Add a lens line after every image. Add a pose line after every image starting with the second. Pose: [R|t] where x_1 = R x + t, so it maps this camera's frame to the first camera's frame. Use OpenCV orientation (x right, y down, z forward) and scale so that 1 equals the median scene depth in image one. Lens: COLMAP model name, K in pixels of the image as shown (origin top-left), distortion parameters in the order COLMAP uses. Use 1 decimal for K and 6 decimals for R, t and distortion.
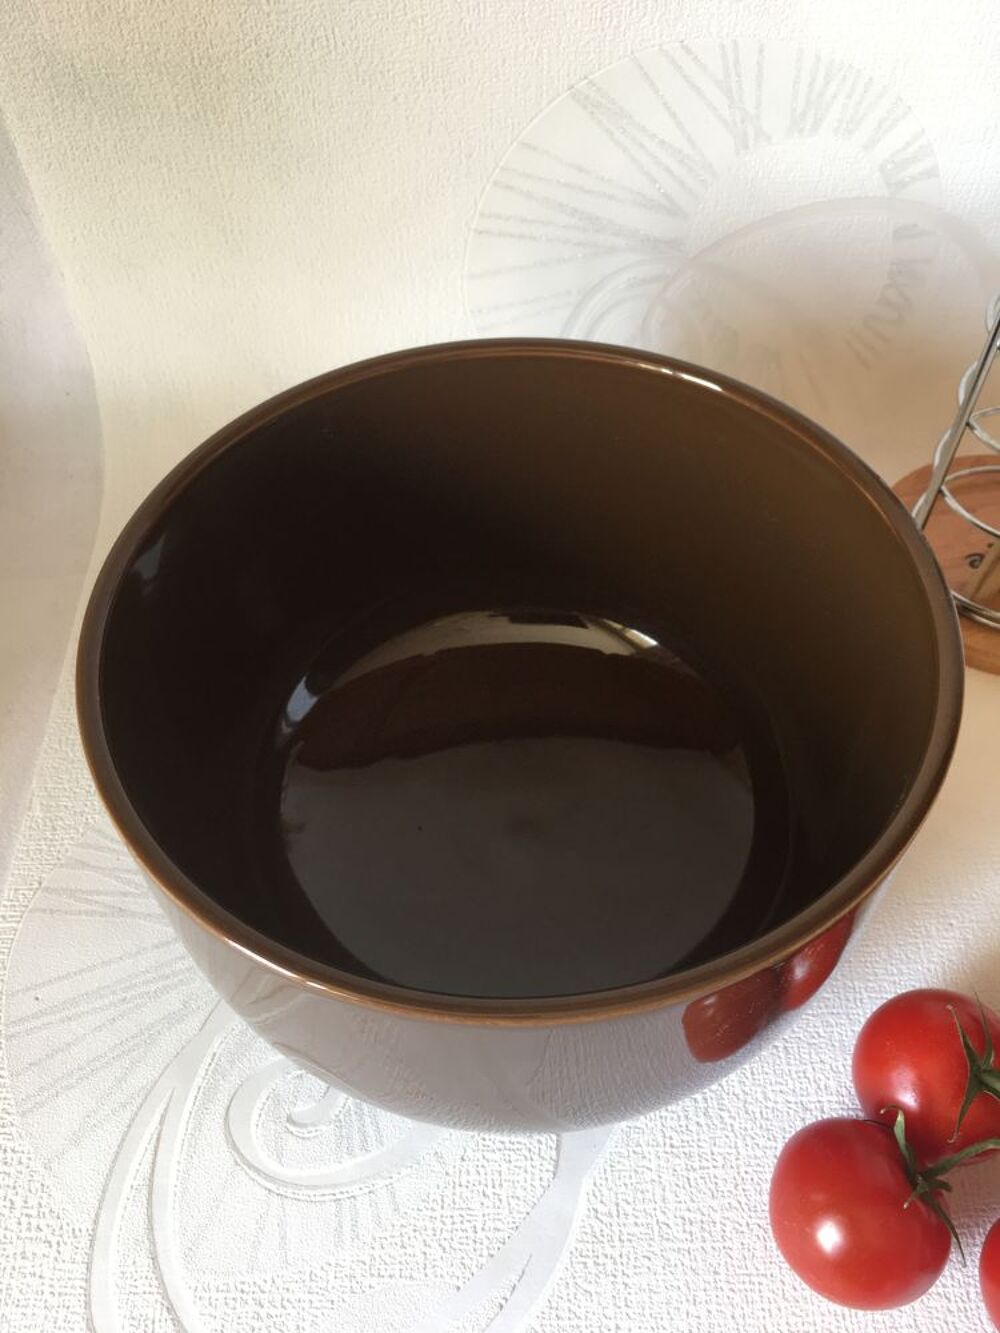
lens RADIAL K [[1148.2, 0, 500.0], [0, 1148.2, 666.5], [0, 0, 1]] dist [0.080202, -0.139228]
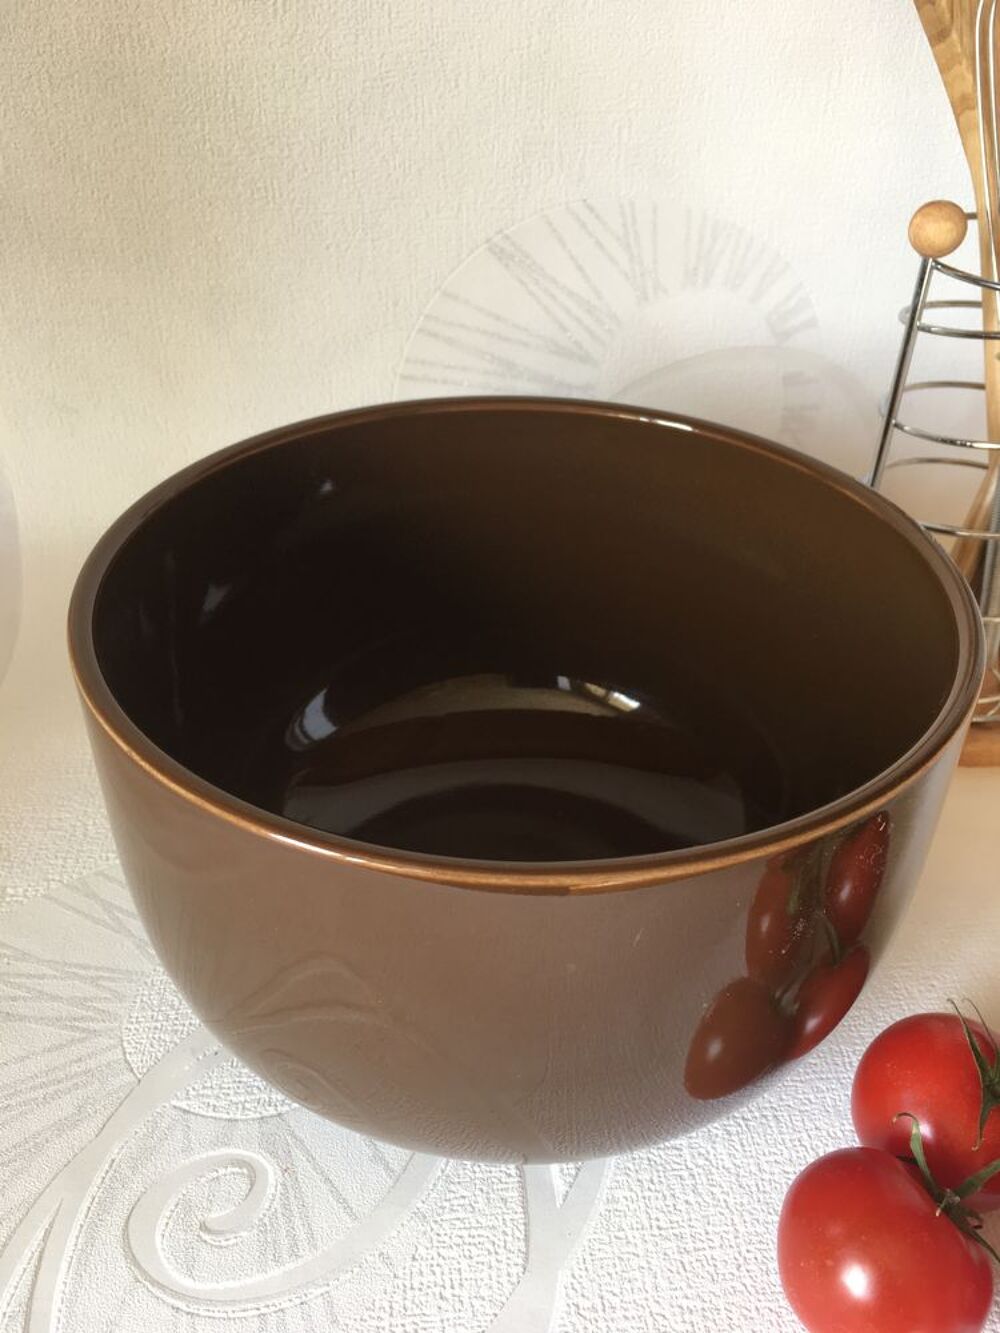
lens RADIAL K [[1148.2, 0, 500.0], [0, 1148.2, 666.5], [0, 0, 1]] dist [0.080202, -0.139228]
pose [[0.996239, -0.016006, 0.085154, -0.032810], [0.039773, 0.957606, -0.285321, 0.243271], [-0.076977, 0.287635, 0.954642, 0.071586]]
